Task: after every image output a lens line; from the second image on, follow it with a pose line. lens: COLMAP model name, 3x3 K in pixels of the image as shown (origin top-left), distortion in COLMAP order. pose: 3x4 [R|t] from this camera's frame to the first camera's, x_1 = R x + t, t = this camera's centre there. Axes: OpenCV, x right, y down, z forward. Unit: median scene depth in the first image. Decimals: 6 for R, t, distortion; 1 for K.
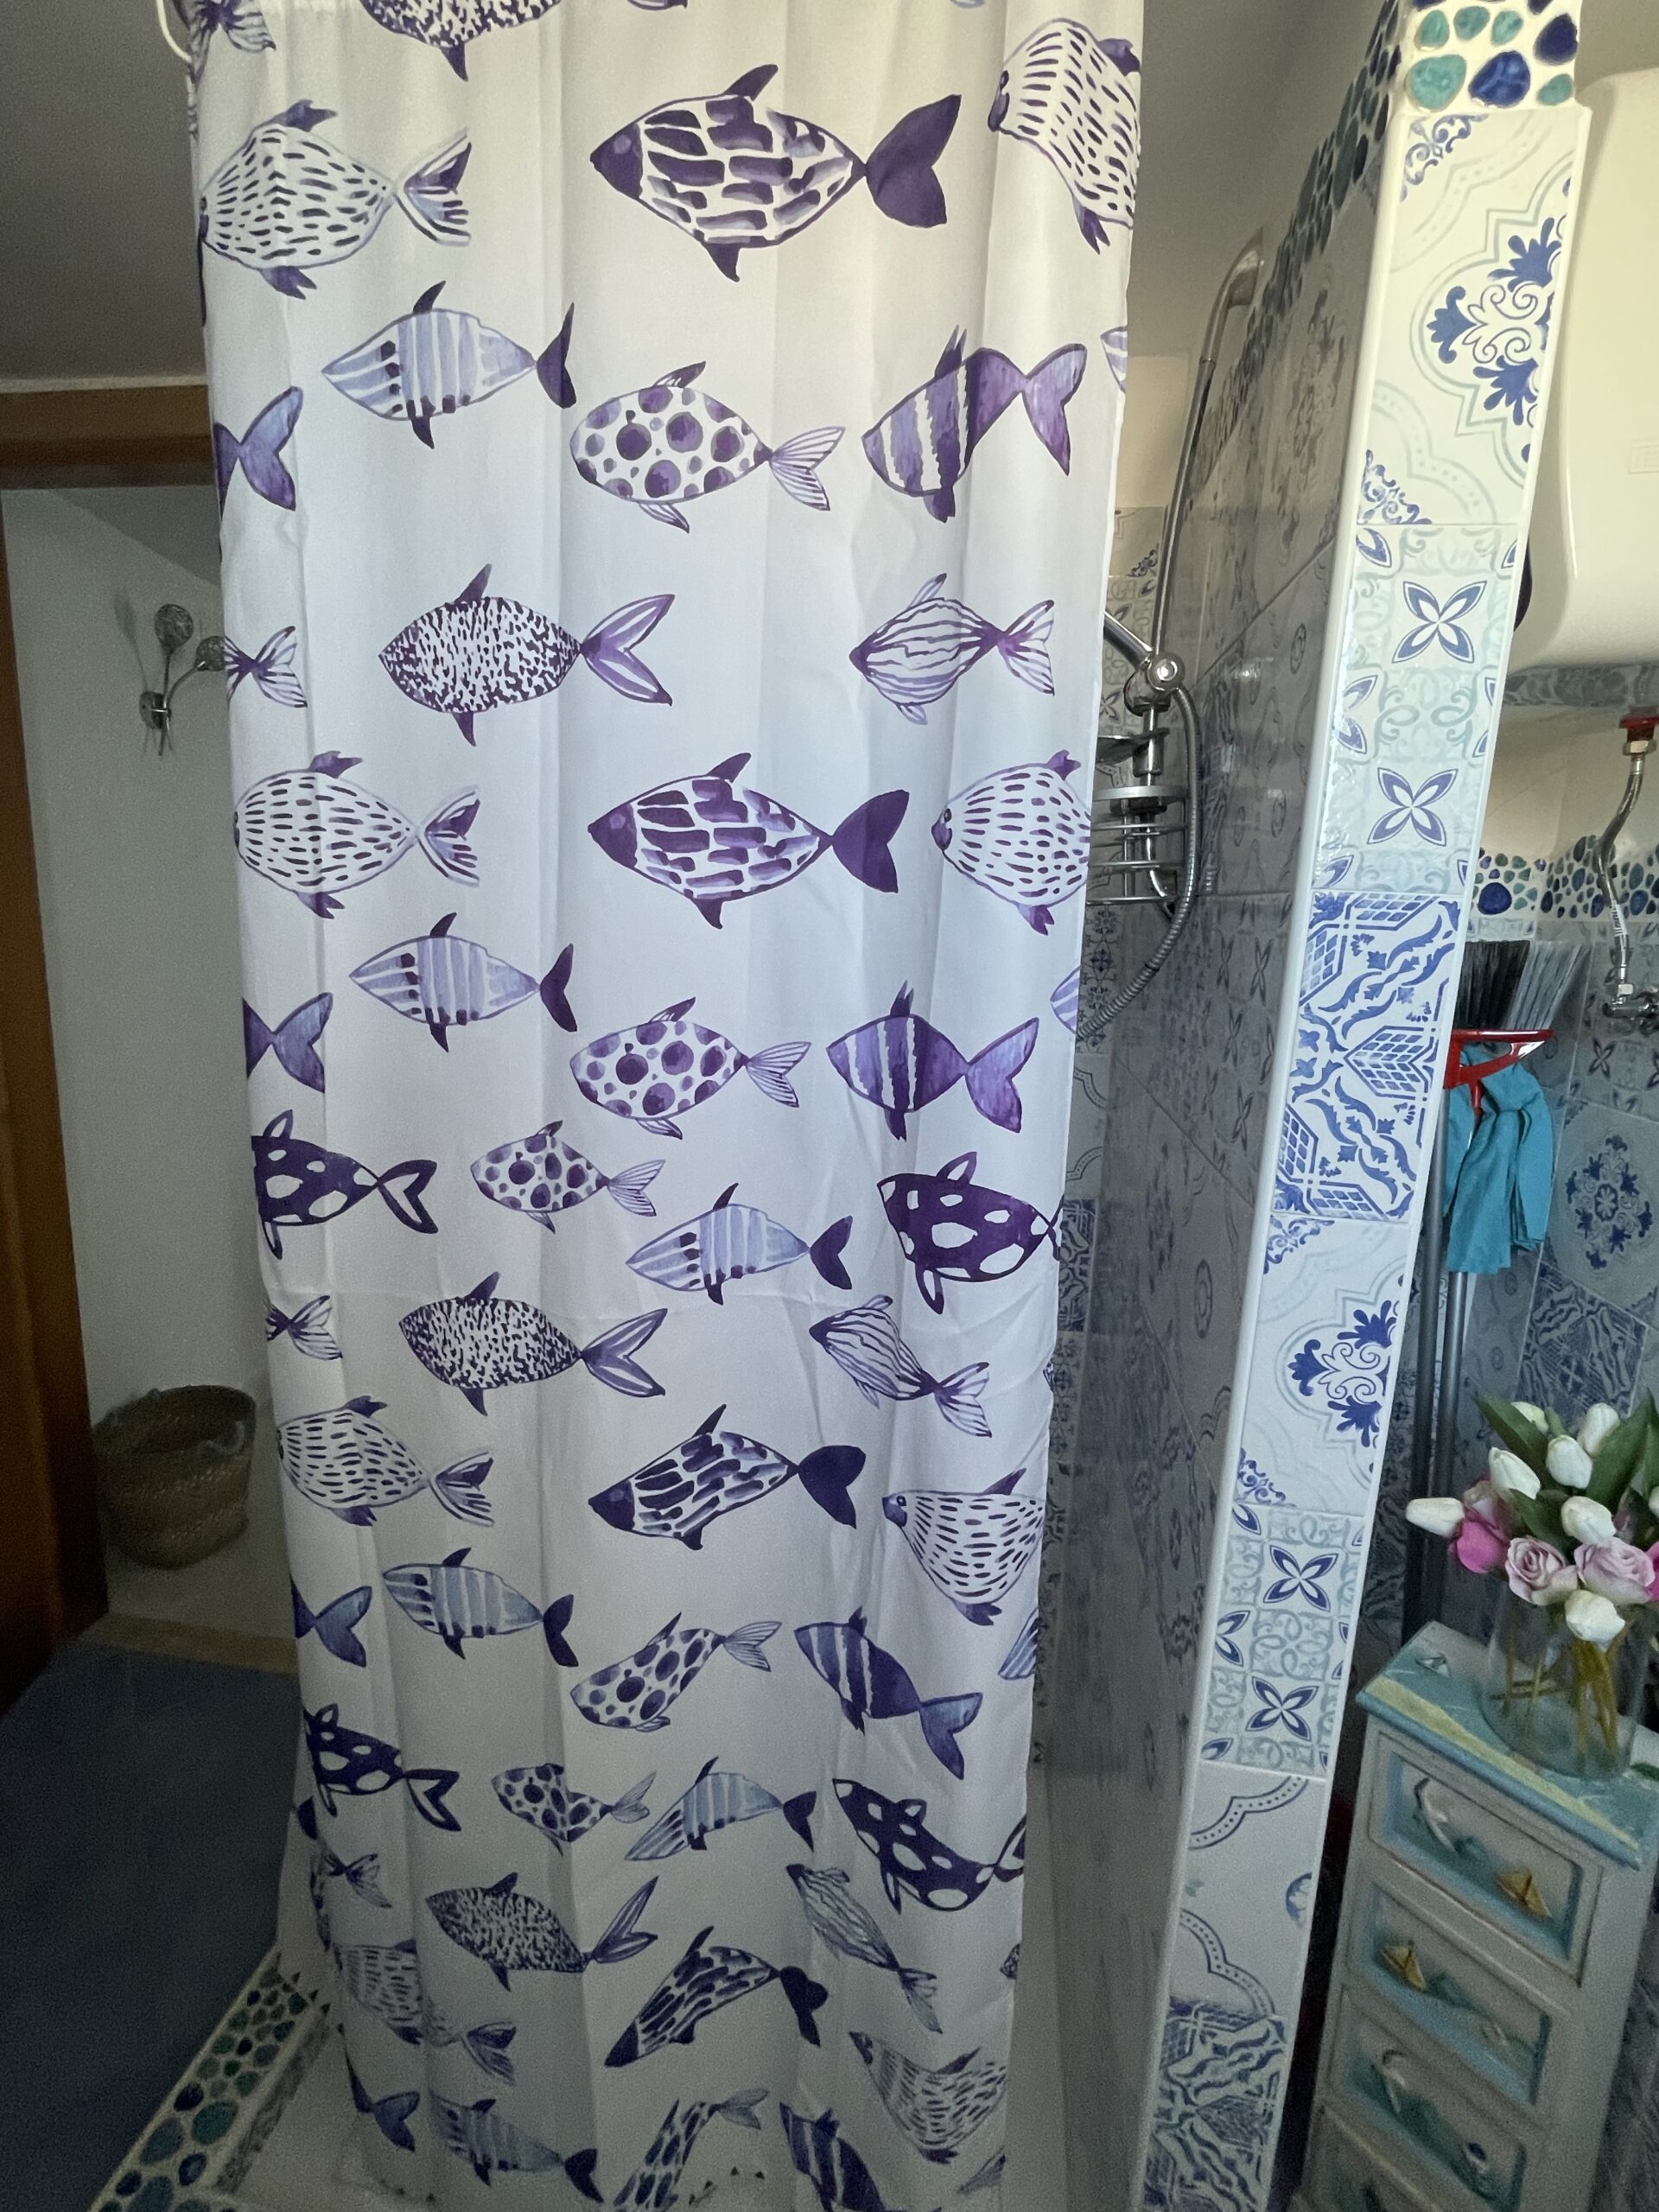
lens RADIAL K [[968.7, 0, 831.2], [0, 968.7, 1105.5], [0, 0, 1]] dist [-0.000894, 0.000539]
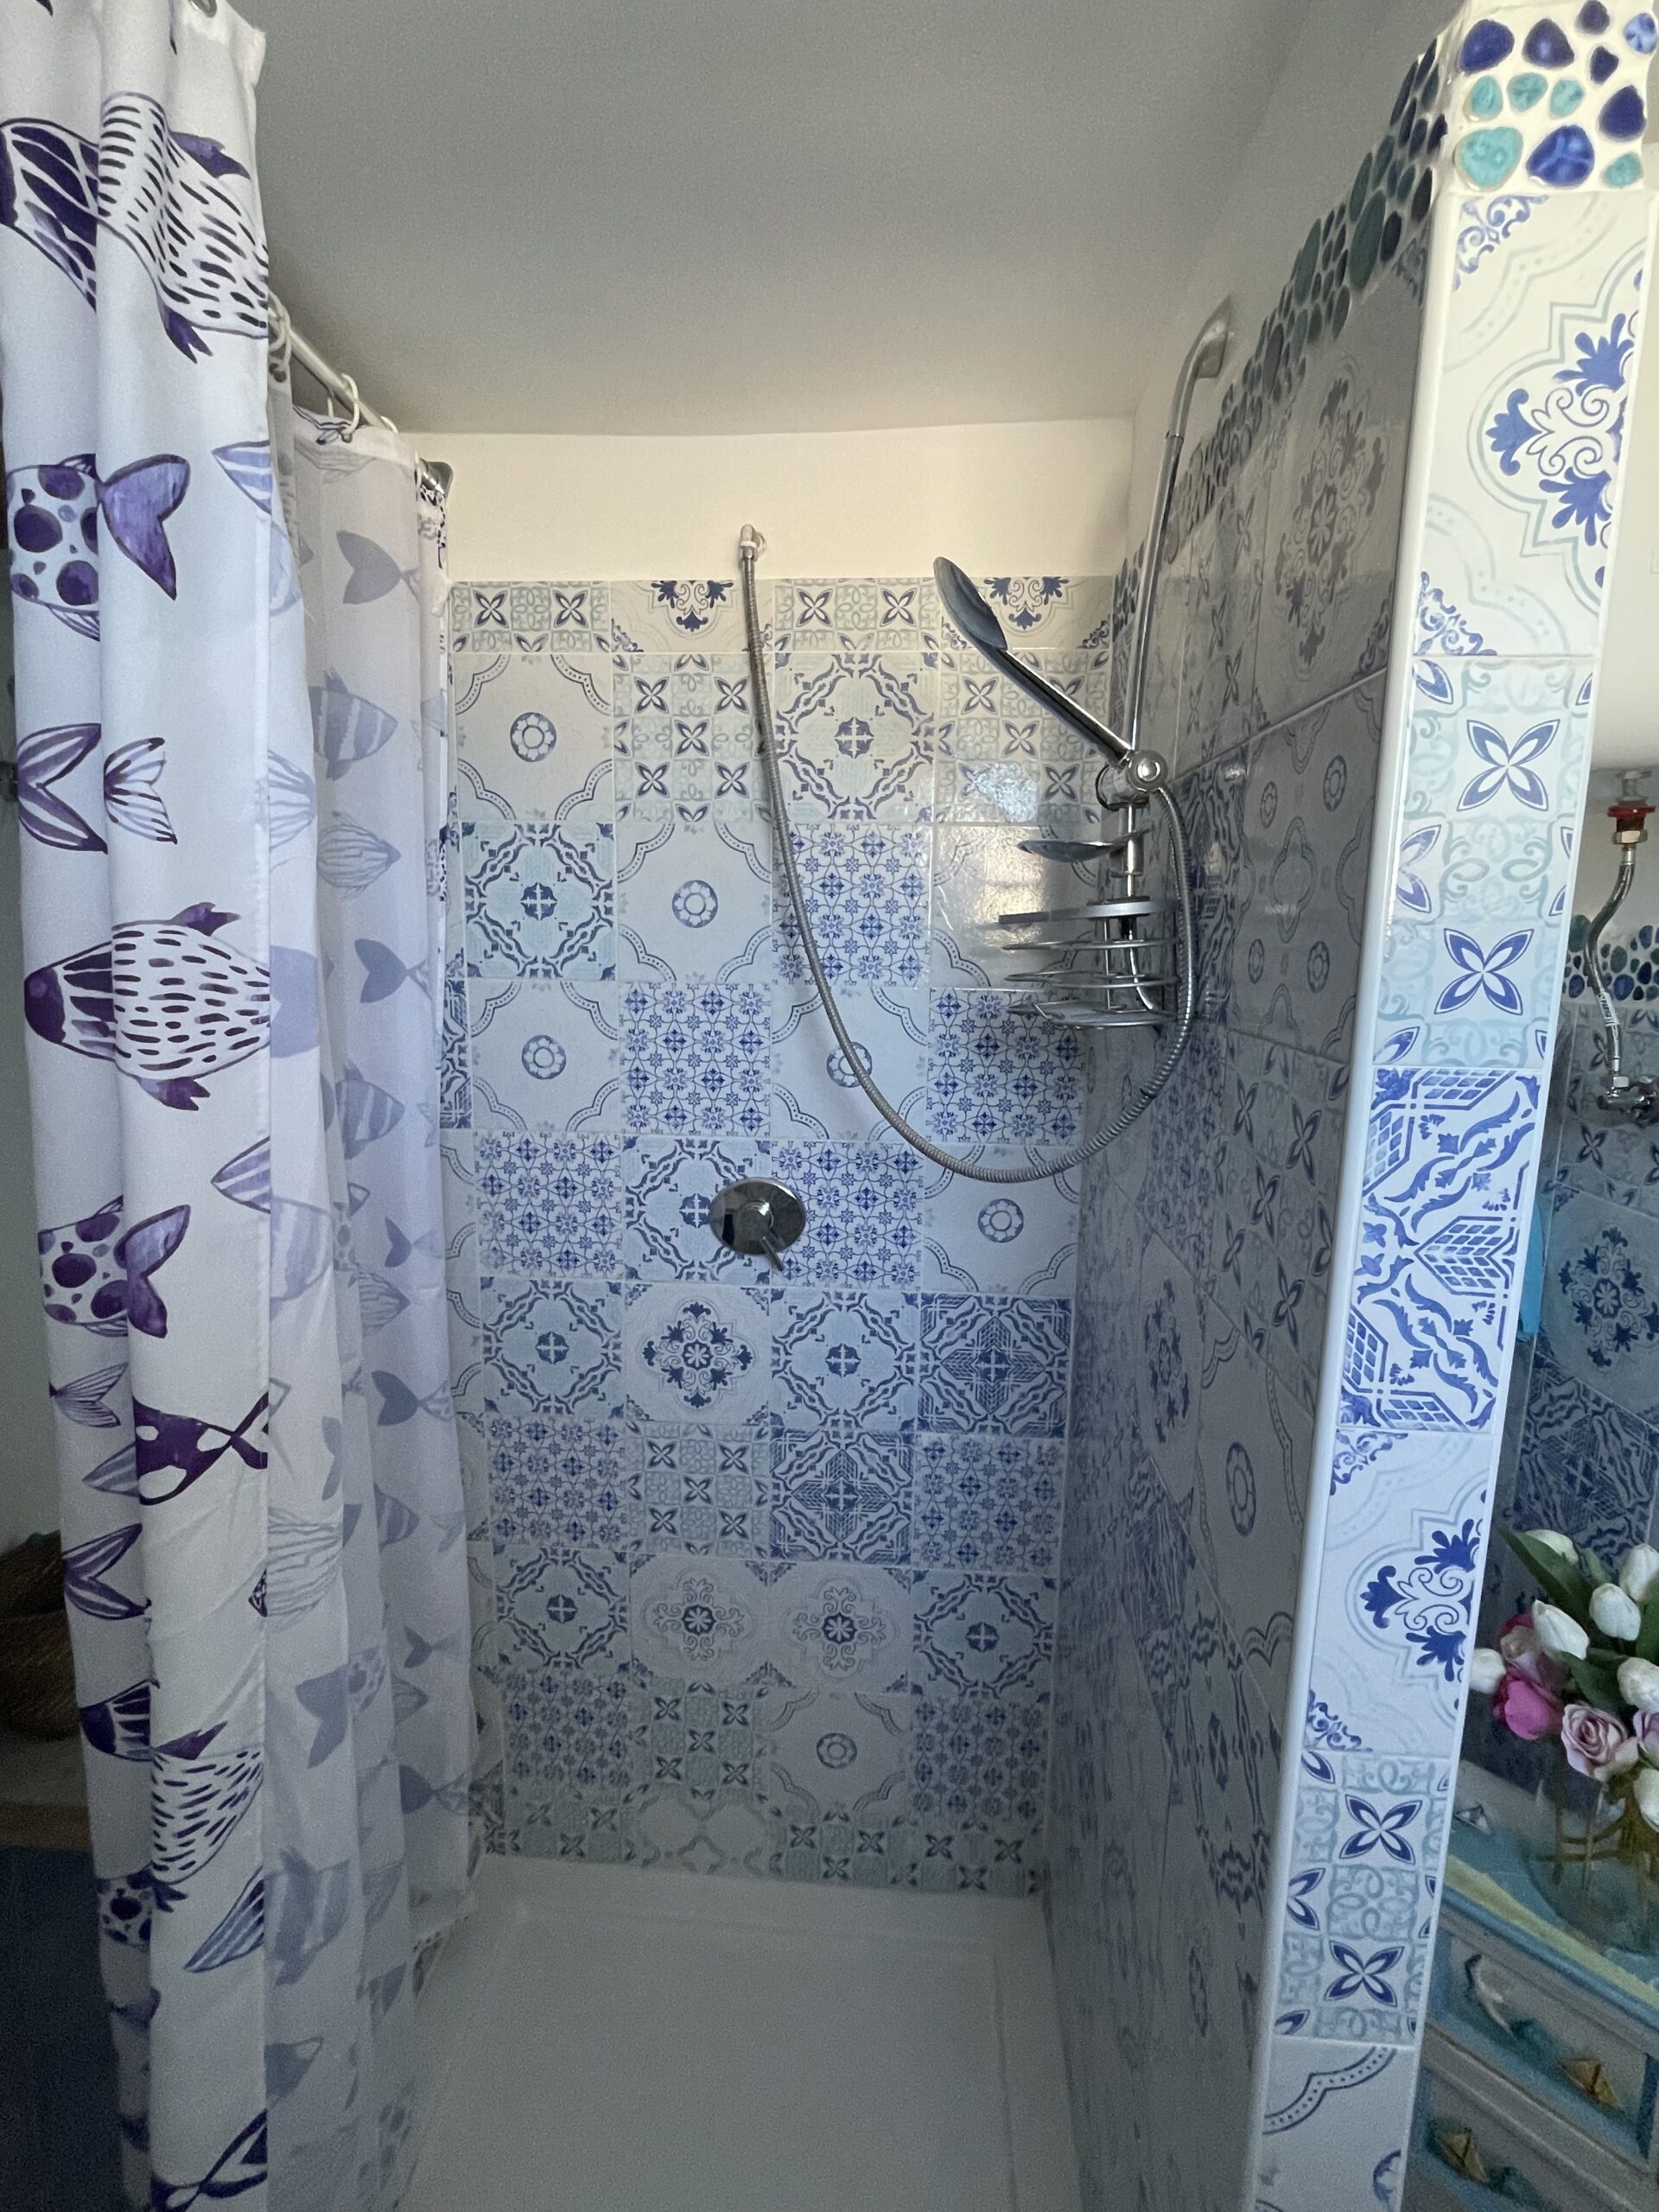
lens RADIAL K [[968.7, 0, 826.5], [0, 968.7, 1106.1], [0, 0, 1]] dist [-0.000894, 0.000539]
pose [[0.996373, -0.043244, 0.073284, -0.050276], [0.044495, 0.998889, -0.015530, -0.174437], [-0.072531, 0.018735, 0.997190, 0.153565]]
